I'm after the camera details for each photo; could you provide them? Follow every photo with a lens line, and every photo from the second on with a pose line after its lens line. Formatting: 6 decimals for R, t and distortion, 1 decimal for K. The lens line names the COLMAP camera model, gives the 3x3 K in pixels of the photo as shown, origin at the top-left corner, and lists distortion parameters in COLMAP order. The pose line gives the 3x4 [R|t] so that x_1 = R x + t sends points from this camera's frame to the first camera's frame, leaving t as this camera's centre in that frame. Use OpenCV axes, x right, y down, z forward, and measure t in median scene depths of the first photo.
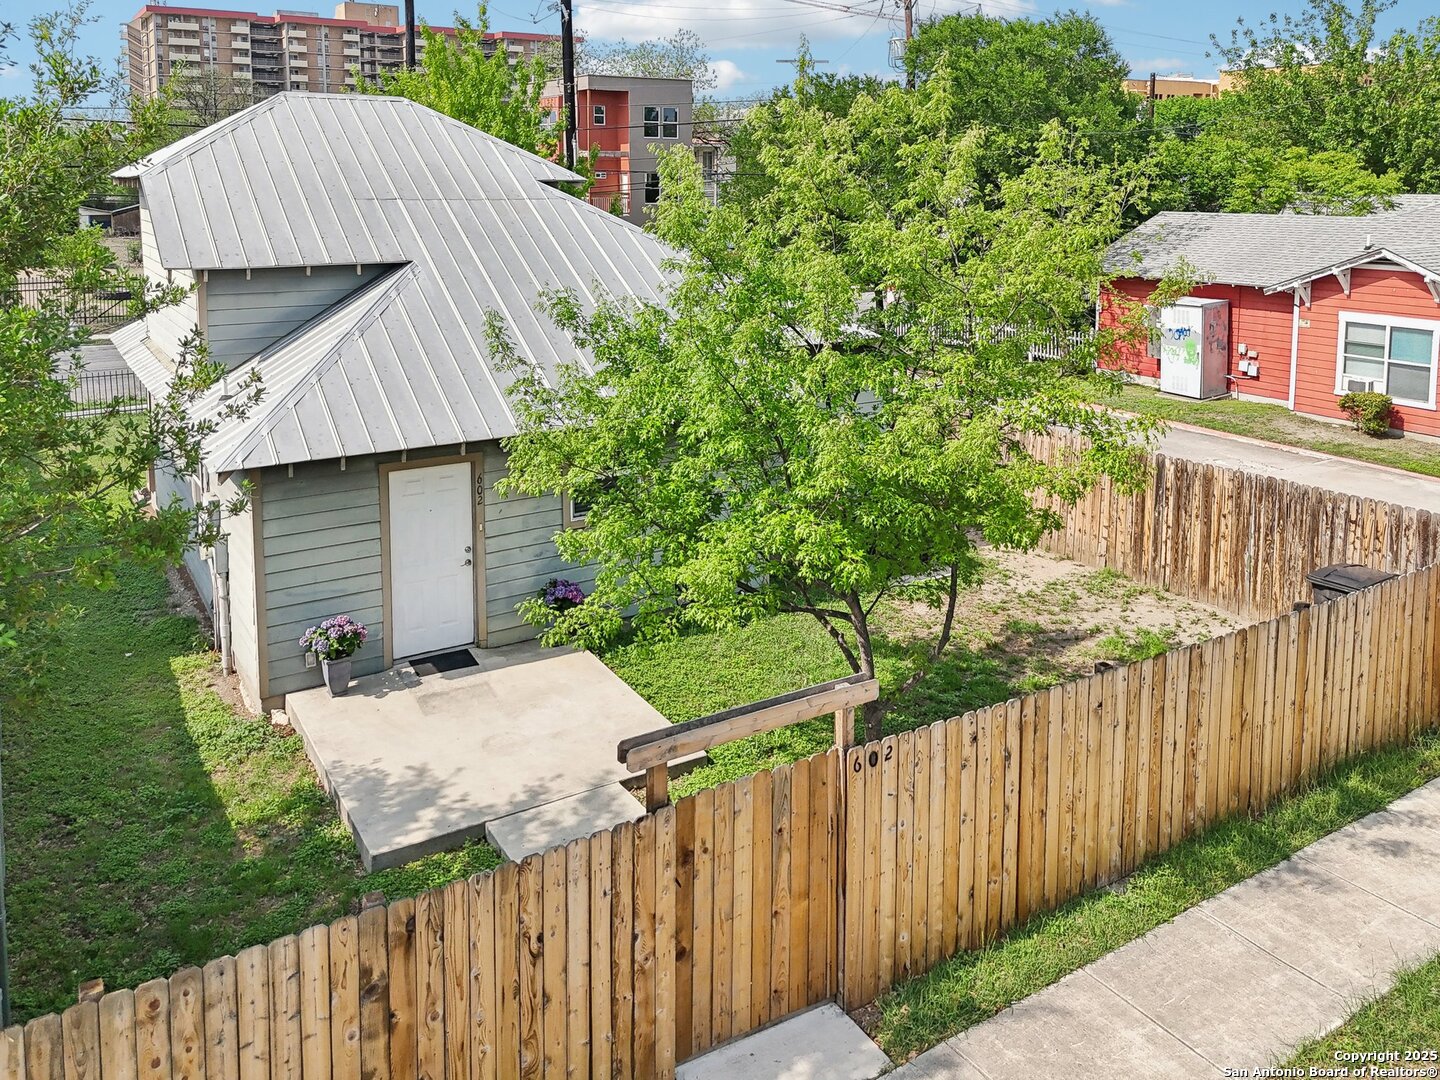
lens RADIAL K [[1155.9, 0, 702.7], [0, 1155.9, 298.0], [0, 0, 1]] dist [0.020136, -0.002581]
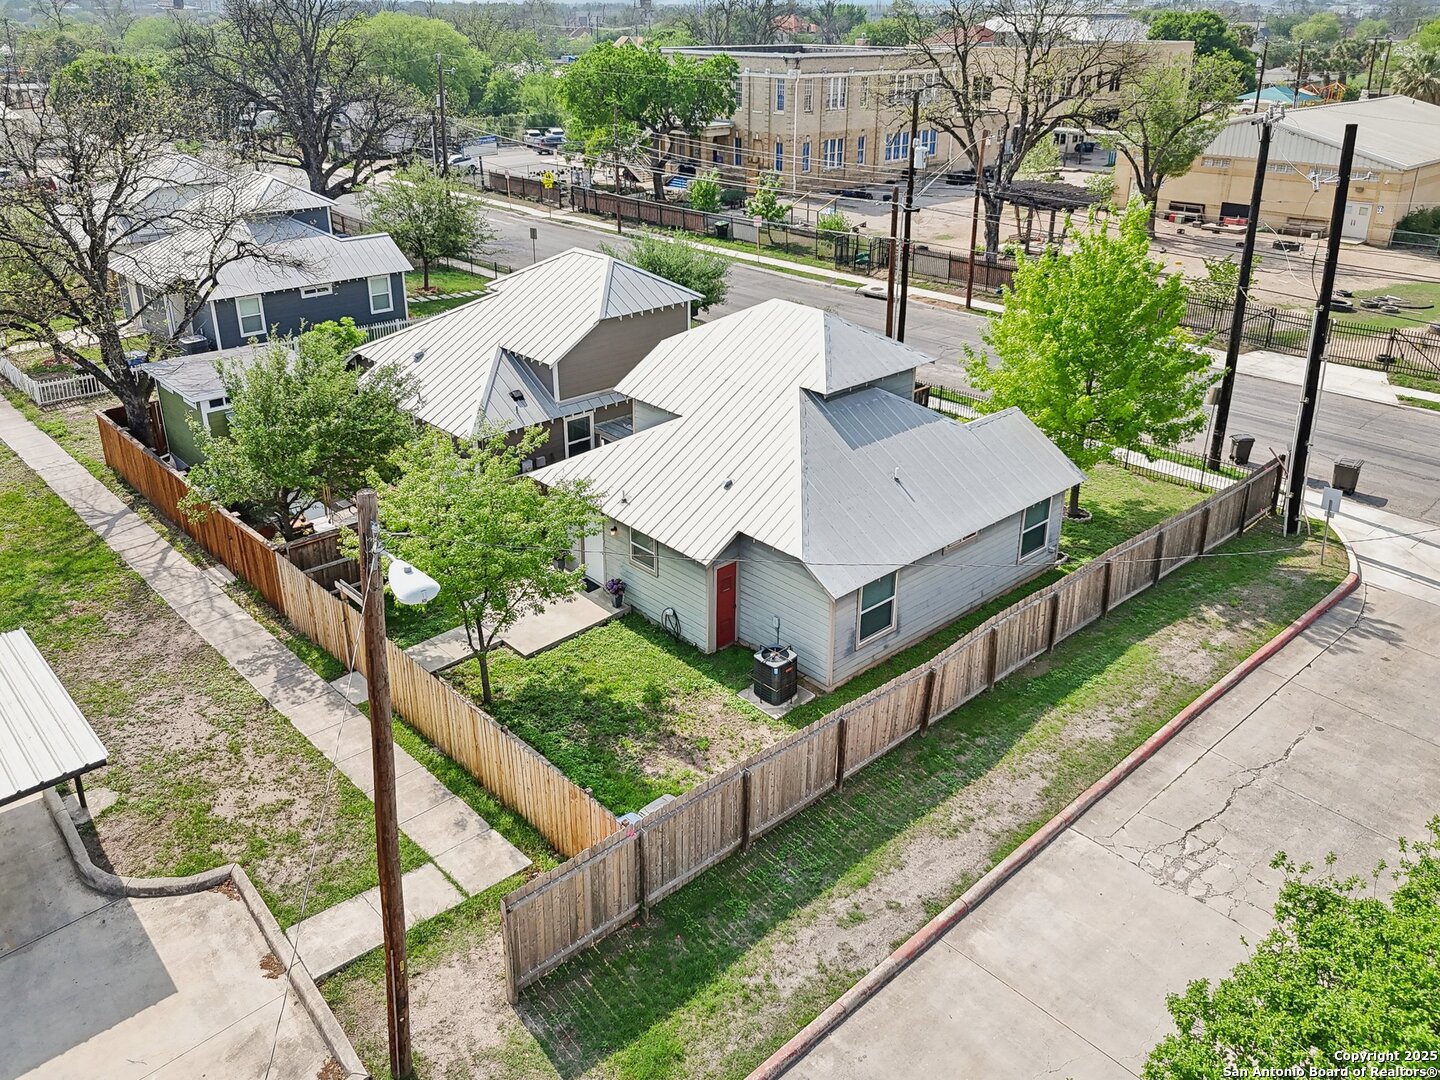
lens RADIAL K [[1129.1, 0, 723.5], [0, 1129.1, 463.7], [0, 0, 1]] dist [0.037919, -0.046471]
pose [[0.197617, 0.360232, -0.911691, 2.227880], [-0.109552, 0.932322, 0.344637, -0.899351], [0.974138, 0.031771, 0.223707, 0.903310]]
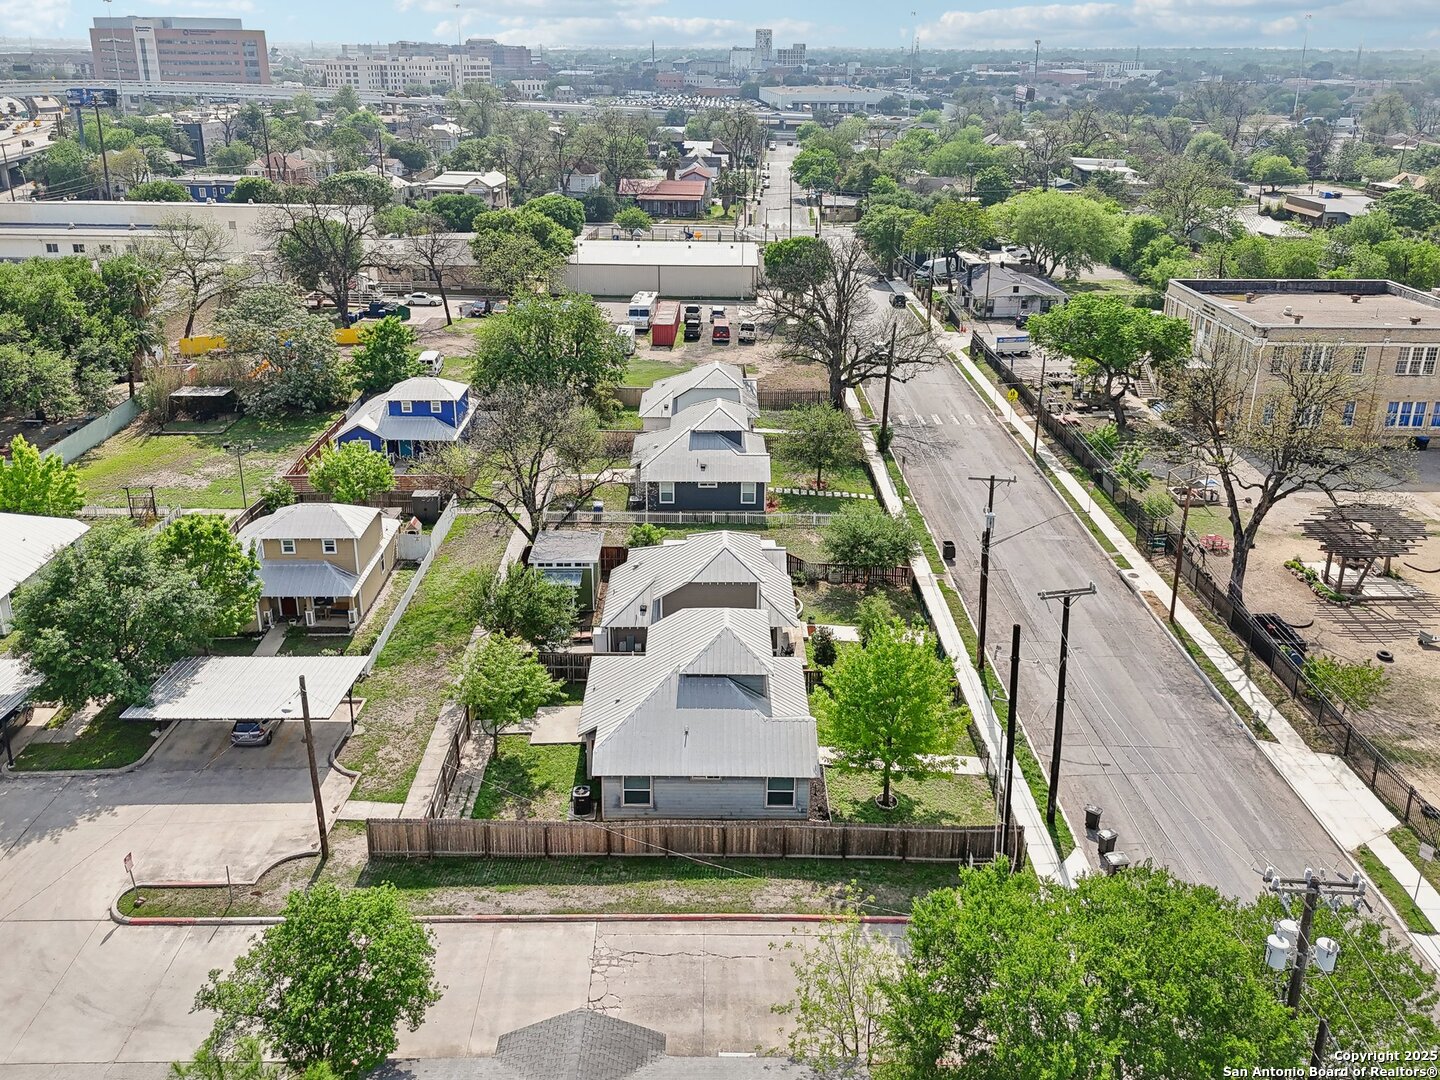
lens RADIAL K [[1120.6, 0, 703.6], [0, 1120.6, 434.9], [0, 0, 1]] dist [0.051127, -0.047353]
pose [[-0.524717, 0.270611, -0.807120, 3.480112], [-0.098106, 0.922588, 0.373105, -3.006678], [0.845605, 0.274958, -0.457549, 3.783249]]
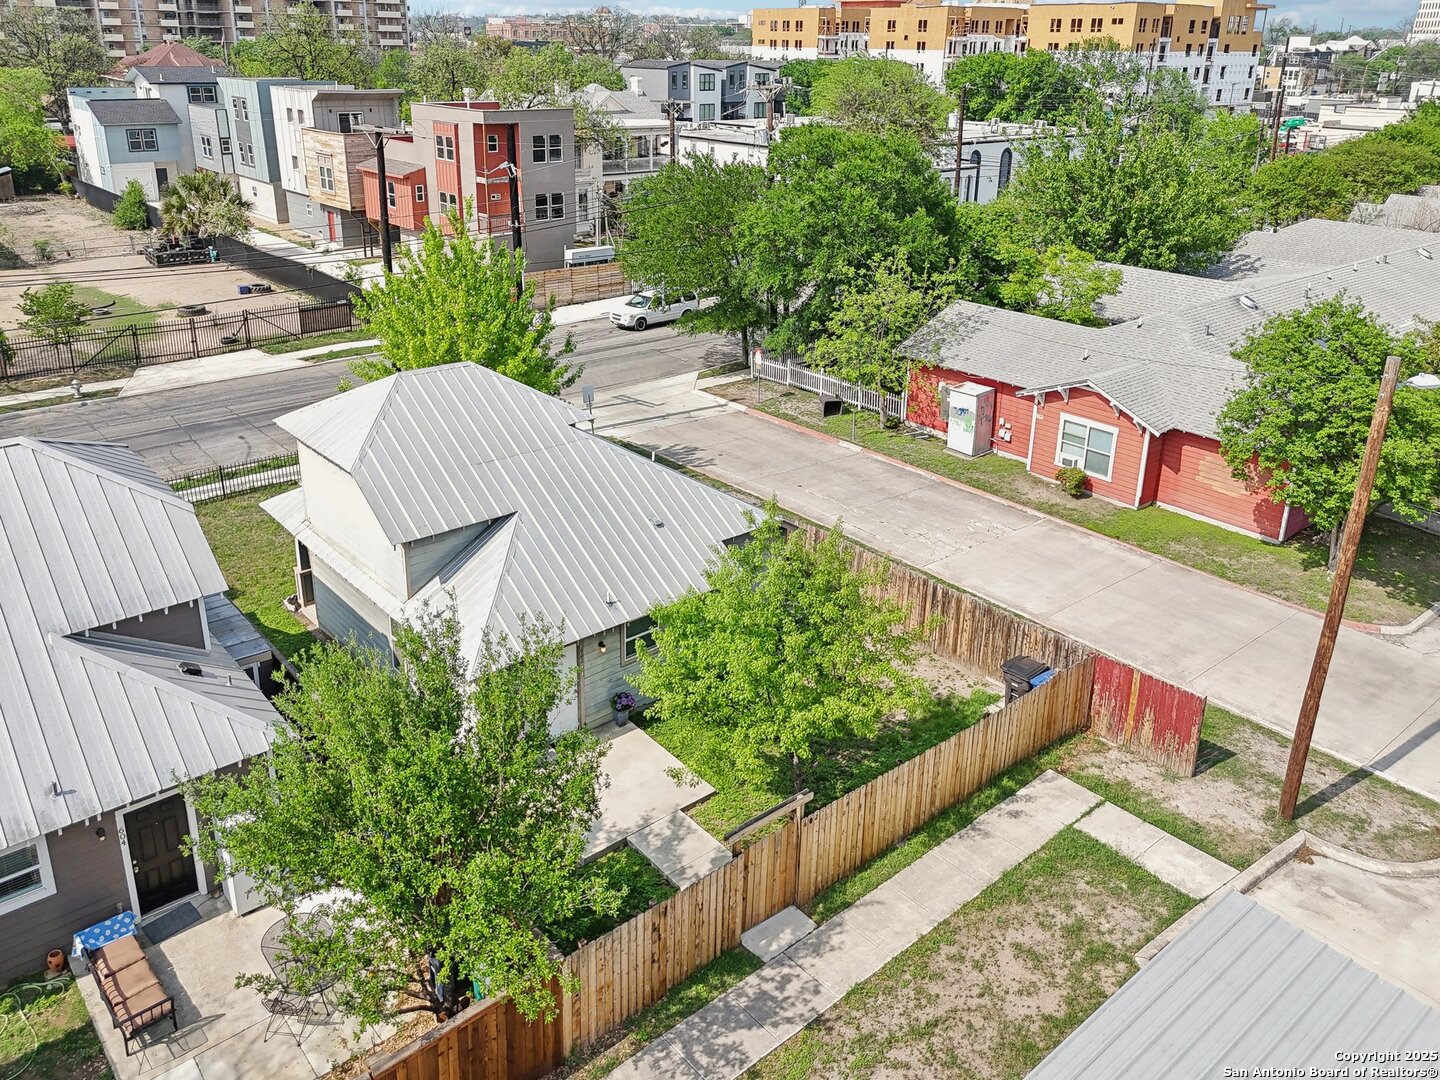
lens RADIAL K [[1120.6, 0, 703.6], [0, 1120.6, 434.9], [0, 0, 1]] dist [0.051127, -0.047353]
pose [[0.988870, -0.036247, 0.144302, -0.303855], [0.002474, 0.973742, 0.227639, -0.730686], [-0.148765, -0.224748, 0.962994, -0.854308]]
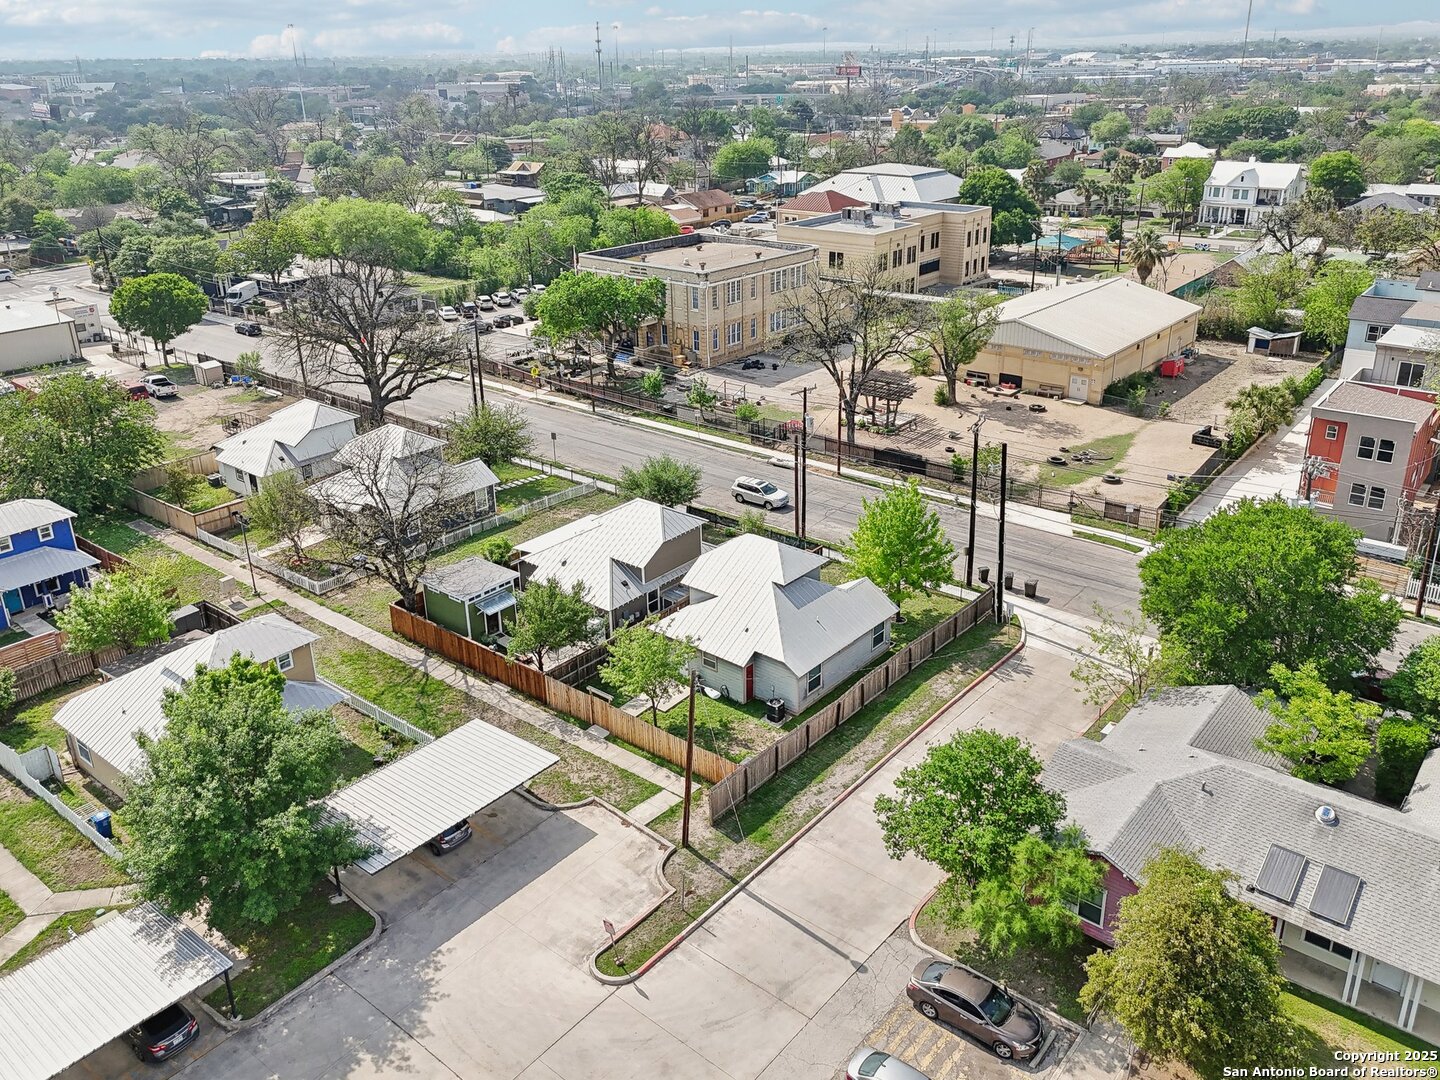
lens RADIAL K [[1134.1, 0, 737.4], [0, 1134.1, 501.6], [0, 0, 1]] dist [0.055445, -0.057559]
pose [[0.328499, 0.339002, -0.881570, 4.888181], [-0.087483, 0.940276, 0.328979, -2.545197], [0.940444, -0.030947, 0.338537, -0.536803]]
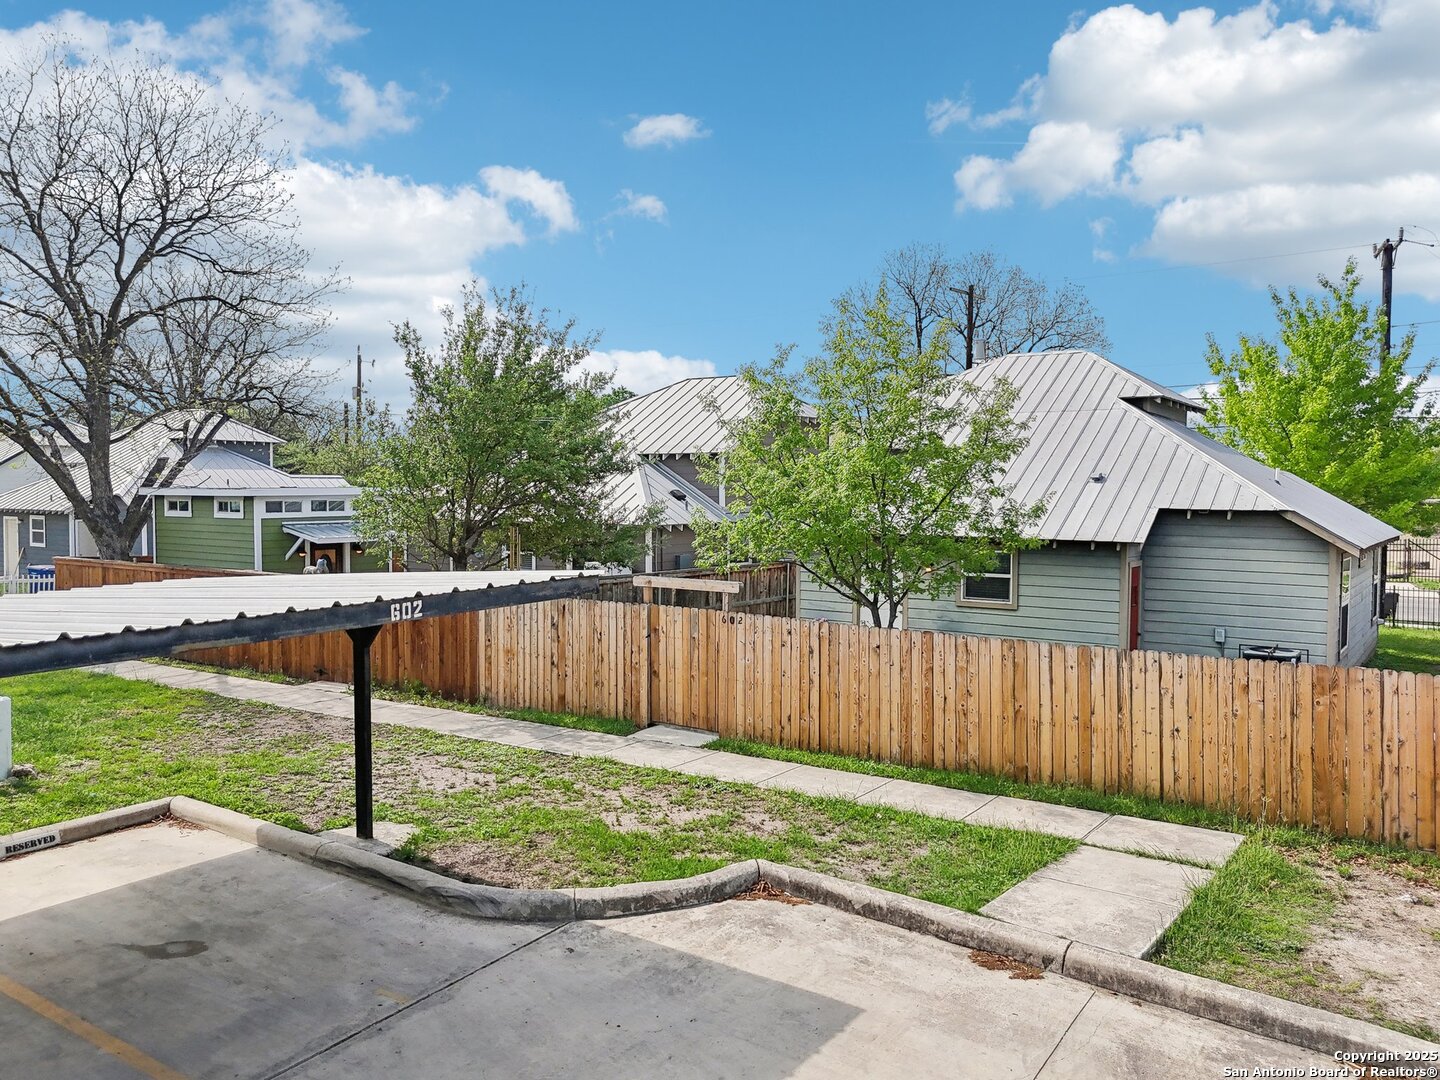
lens RADIAL K [[1112.6, 0, 720.0], [0, 1112.6, 540.0], [0, 0, 1]] dist [0.049696, -0.003088]
pose [[0.404931, 0.043916, -0.913292, 1.440042], [-0.106534, 0.994309, 0.000578, 0.188211], [0.908120, 0.097063, 0.407305, 0.111462]]
